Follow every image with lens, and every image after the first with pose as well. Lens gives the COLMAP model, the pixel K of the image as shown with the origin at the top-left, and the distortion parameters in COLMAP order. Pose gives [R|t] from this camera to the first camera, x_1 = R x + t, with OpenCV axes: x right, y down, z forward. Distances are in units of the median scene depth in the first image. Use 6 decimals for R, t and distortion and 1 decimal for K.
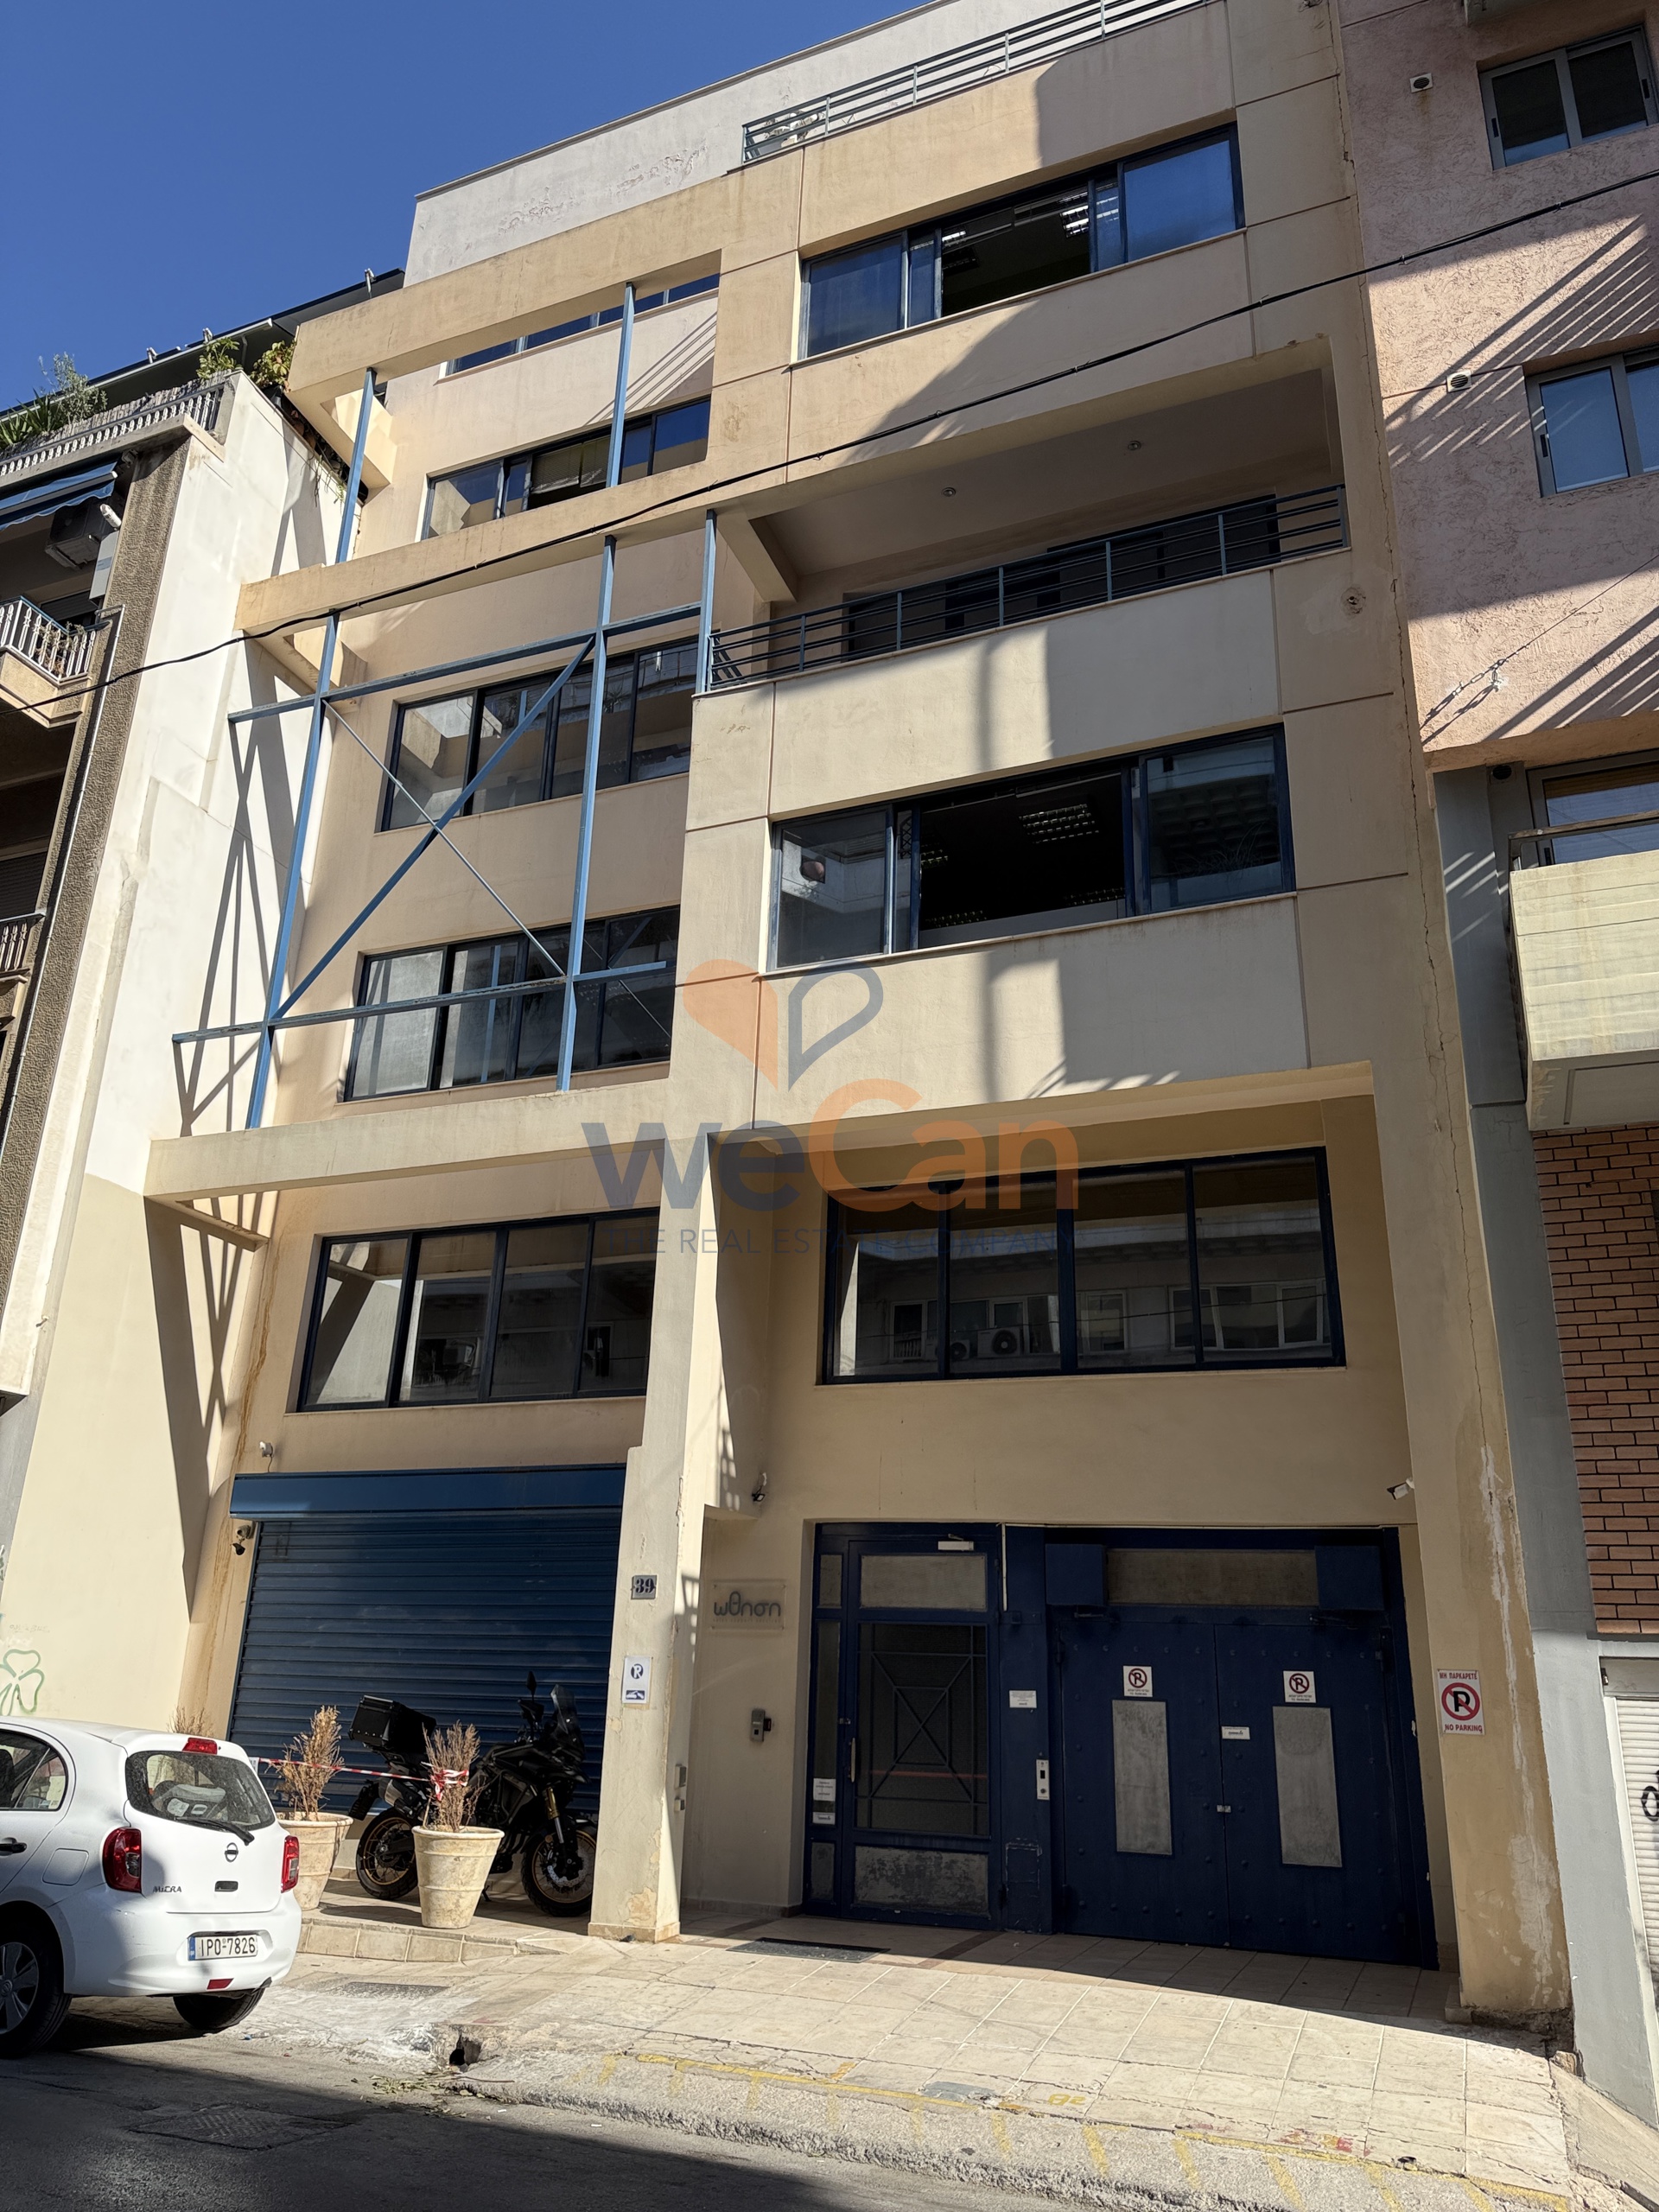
lens RADIAL K [[1566.6, 0, 826.2], [0, 1566.6, 1091.4], [0, 0, 1]] dist [0.039872, -0.031346]
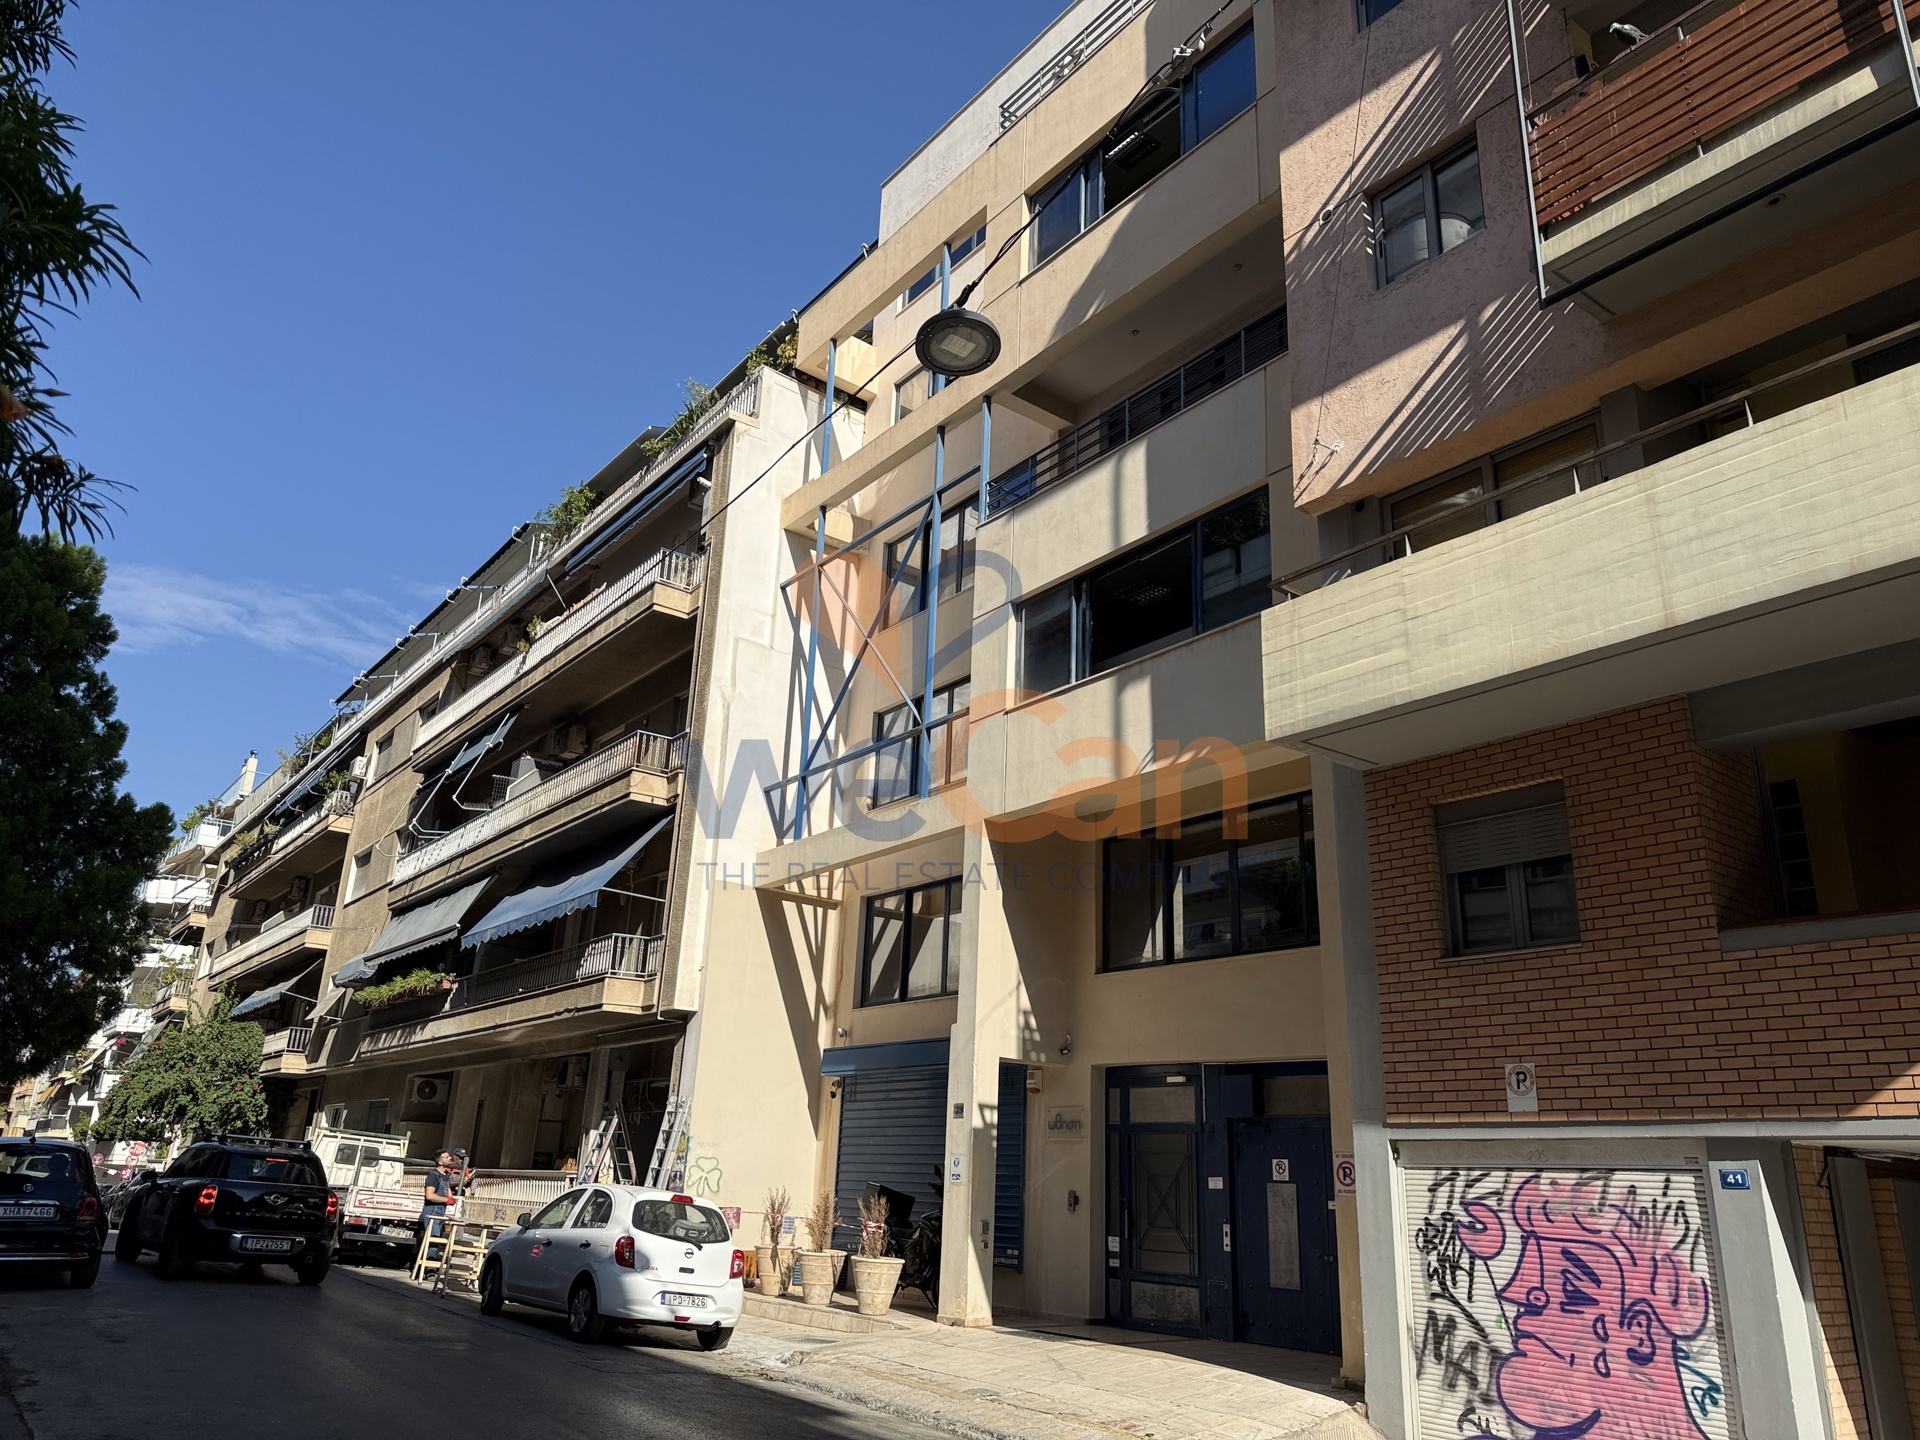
lens RADIAL K [[1356.5, 0, 966.0], [0, 1356.5, 694.0], [0, 0, 1]] dist [0.151159, -0.264522]
pose [[0.860351, -0.171773, -0.479886, 0.598060], [0.170998, 0.984210, -0.045724, -0.038245], [0.480162, -0.042721, 0.876139, -0.201114]]
